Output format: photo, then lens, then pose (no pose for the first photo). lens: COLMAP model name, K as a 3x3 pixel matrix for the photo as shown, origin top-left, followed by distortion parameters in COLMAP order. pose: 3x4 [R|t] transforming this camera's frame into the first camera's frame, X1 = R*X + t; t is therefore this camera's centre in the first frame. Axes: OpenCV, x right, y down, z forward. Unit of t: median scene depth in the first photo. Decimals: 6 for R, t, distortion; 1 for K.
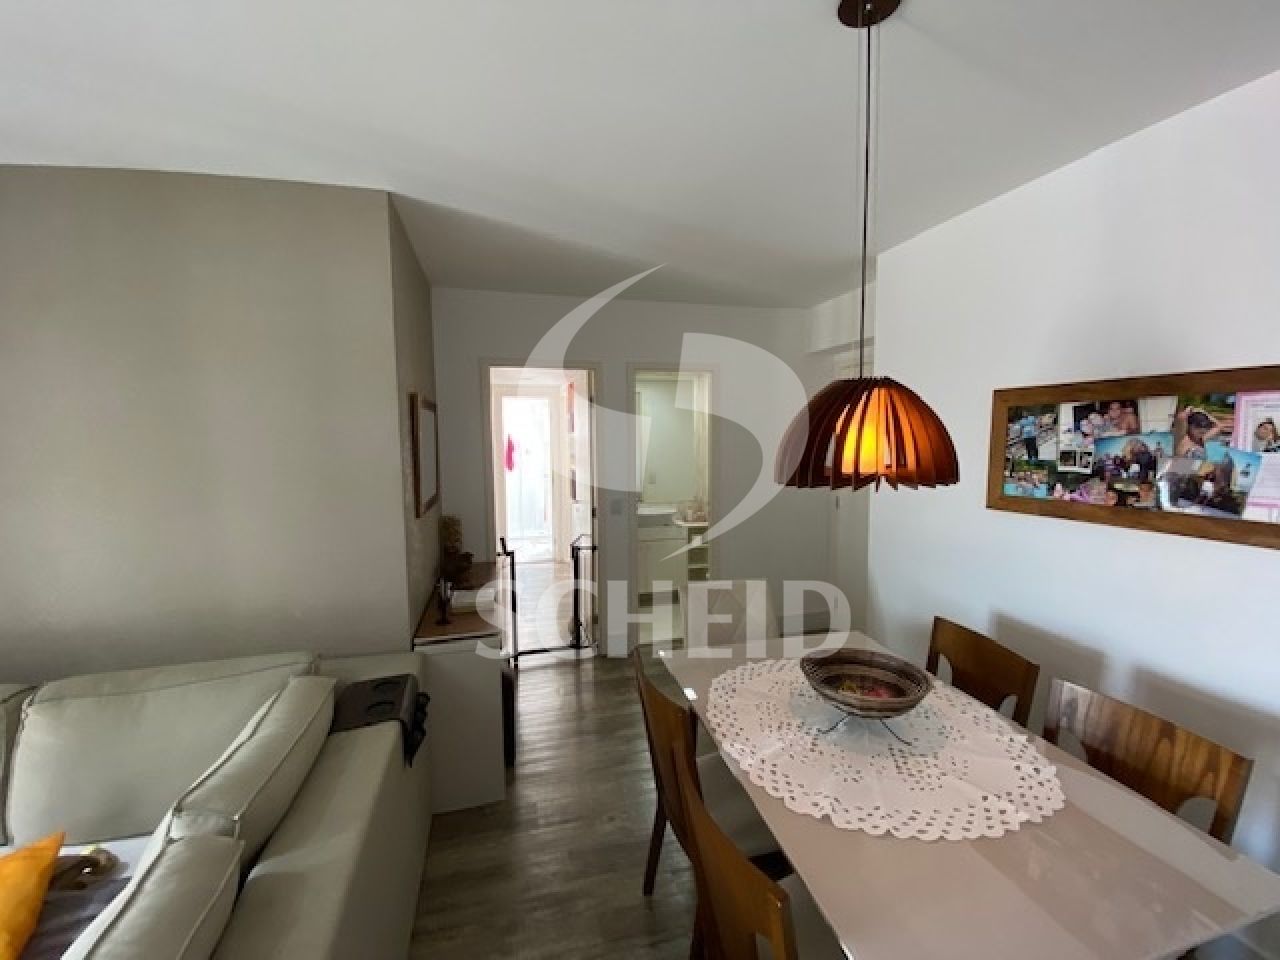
lens RADIAL K [[519.5, 0, 640.0], [0, 519.5, 480.0], [0, 0, 1]] dist [-0.032182, 0.000013]
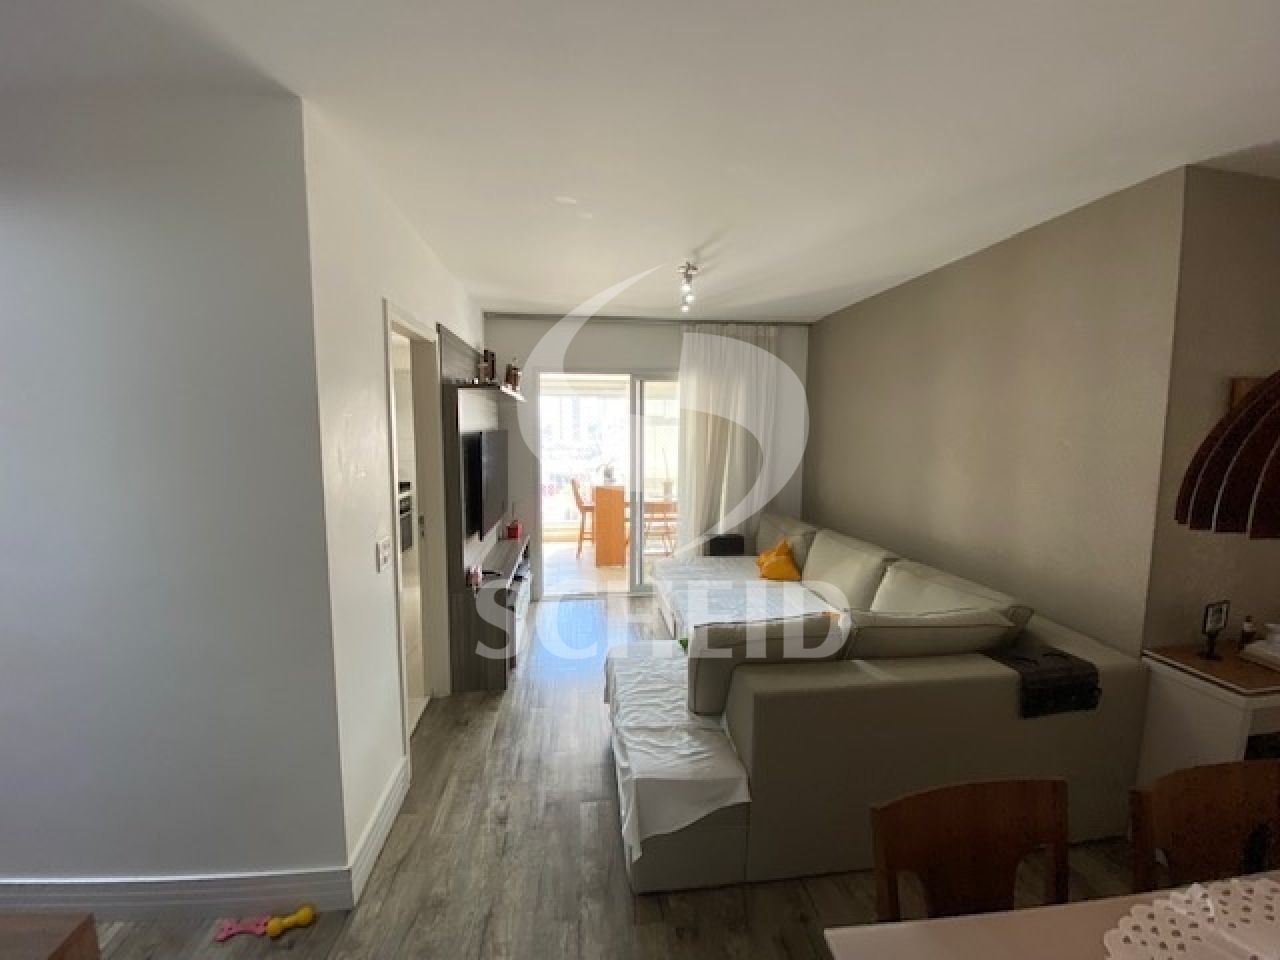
lens RADIAL K [[516.7, 0, 640.0], [0, 516.7, 480.0], [0, 0, 1]] dist [-0.000219, -0.000030]
pose [[-0.137825, 0.121618, -0.982962, 0.797634], [-0.085817, 0.987234, 0.134179, -0.054606], [0.986732, 0.102848, -0.125629, 0.255186]]
